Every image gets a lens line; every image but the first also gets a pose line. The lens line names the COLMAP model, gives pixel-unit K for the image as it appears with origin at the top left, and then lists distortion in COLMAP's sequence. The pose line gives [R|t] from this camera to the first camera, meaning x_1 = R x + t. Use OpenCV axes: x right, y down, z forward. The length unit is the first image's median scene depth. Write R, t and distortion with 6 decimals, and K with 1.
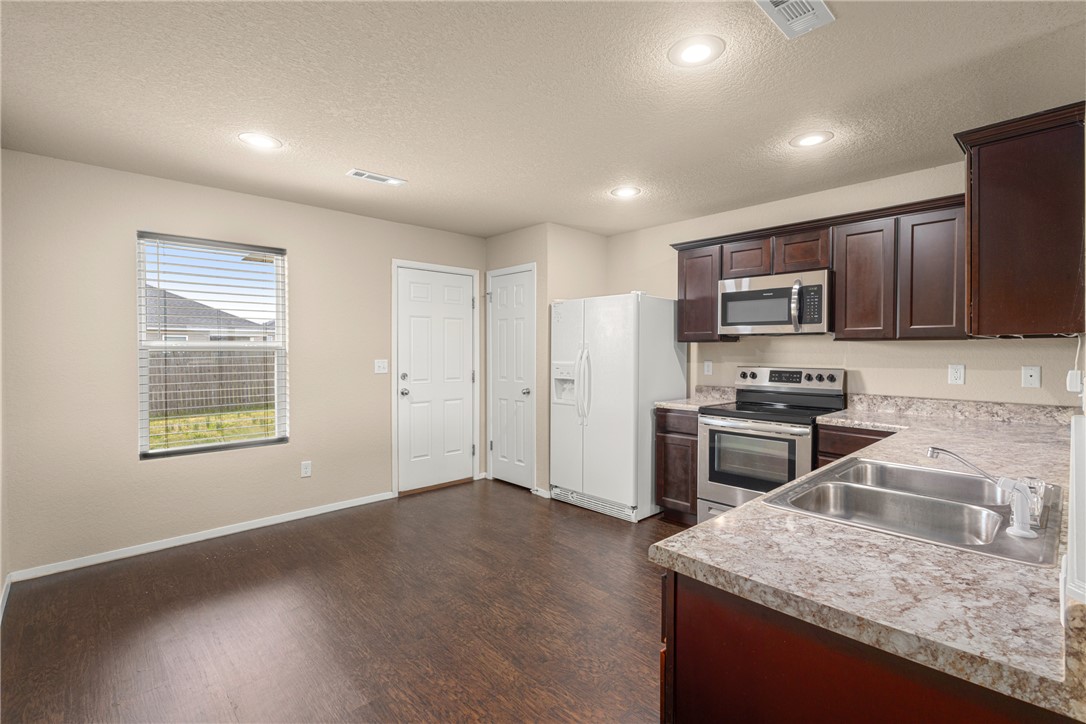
lens RADIAL K [[496.1, 0, 553.1], [0, 496.1, 359.0], [0, 0, 1]] dist [0.007135, -0.001433]
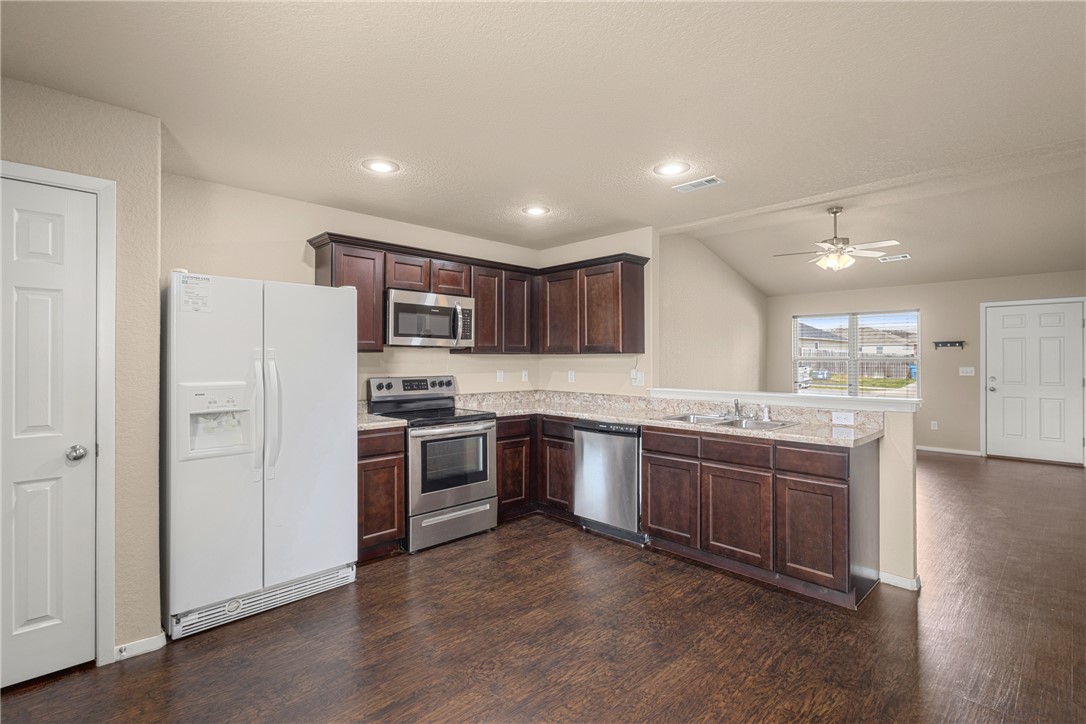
lens RADIAL K [[496.1, 0, 548.6], [0, 496.1, 356.7], [0, 0, 1]] dist [0.007135, -0.001433]
pose [[-0.000159, 0.005976, 0.999982, -0.676631], [0.017887, 0.999822, -0.005972, -0.016248], [-0.999840, 0.017886, -0.000266, 0.747231]]
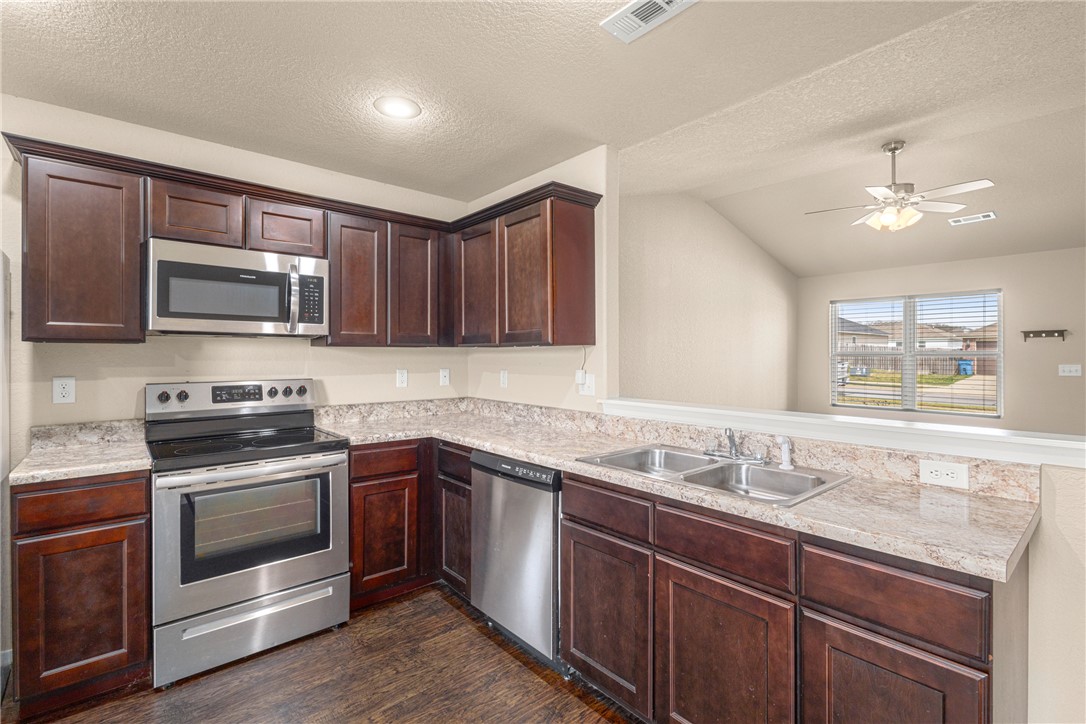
lens RADIAL K [[496.1, 0, 548.3], [0, 496.1, 355.2], [0, 0, 1]] dist [0.007135, -0.001433]
pose [[0.055632, -0.000707, 0.998451, -0.240685], [0.018414, 0.999830, -0.000318, -0.012336], [-0.998282, 0.018403, 0.055636, 0.542022]]
